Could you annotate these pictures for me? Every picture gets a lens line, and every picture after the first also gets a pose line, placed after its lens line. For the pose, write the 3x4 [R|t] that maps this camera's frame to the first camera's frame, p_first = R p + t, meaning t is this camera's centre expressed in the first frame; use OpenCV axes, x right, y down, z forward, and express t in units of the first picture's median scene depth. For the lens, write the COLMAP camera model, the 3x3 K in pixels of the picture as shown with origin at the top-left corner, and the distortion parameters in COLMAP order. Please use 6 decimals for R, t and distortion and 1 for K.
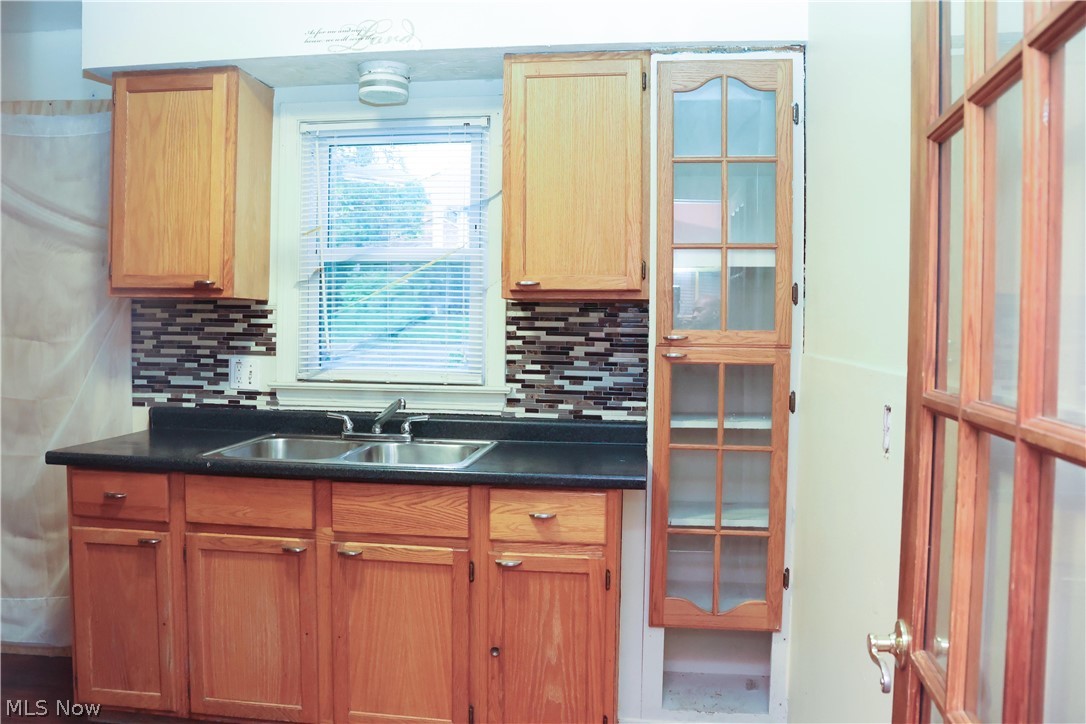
lens RADIAL K [[906.8, 0, 543.0], [0, 906.8, 362.0], [0, 0, 1]] dist [-0.061561, 0.015778]
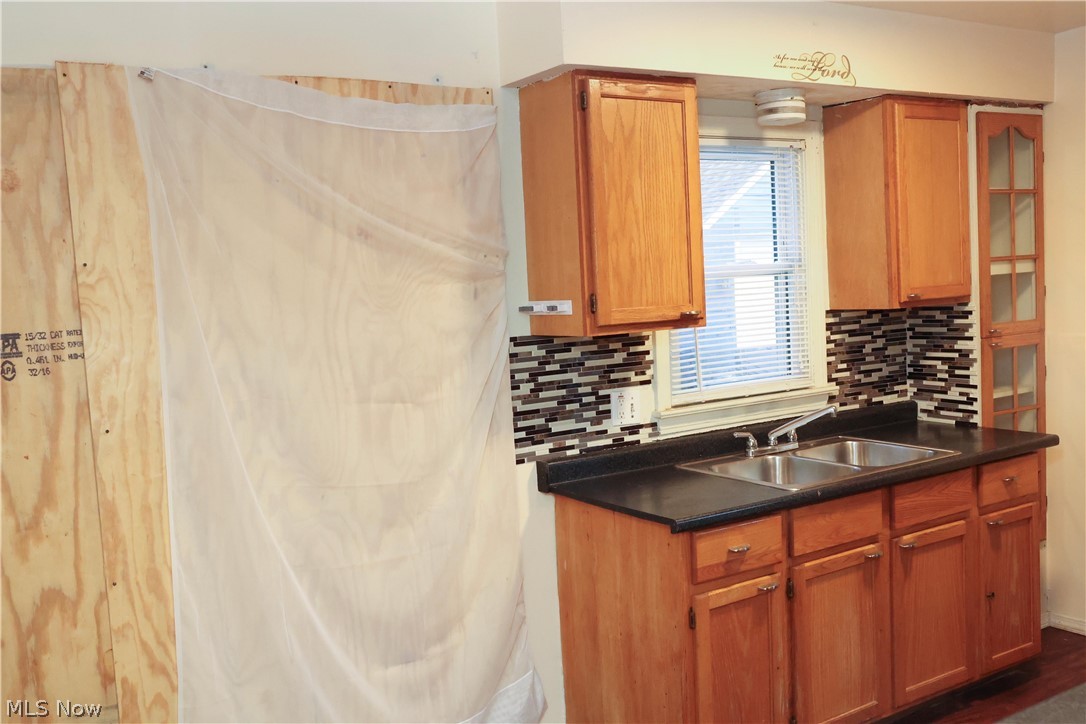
lens RADIAL K [[1038.7, 0, 543.0], [0, 1038.7, 362.0], [0, 0, 1]] dist [-0.003836, -0.001520]
pose [[0.737137, -0.103327, 0.667797, -1.097193], [0.085821, 0.994553, 0.059152, -0.103060], [-0.670272, 0.013708, 0.741989, 0.274498]]
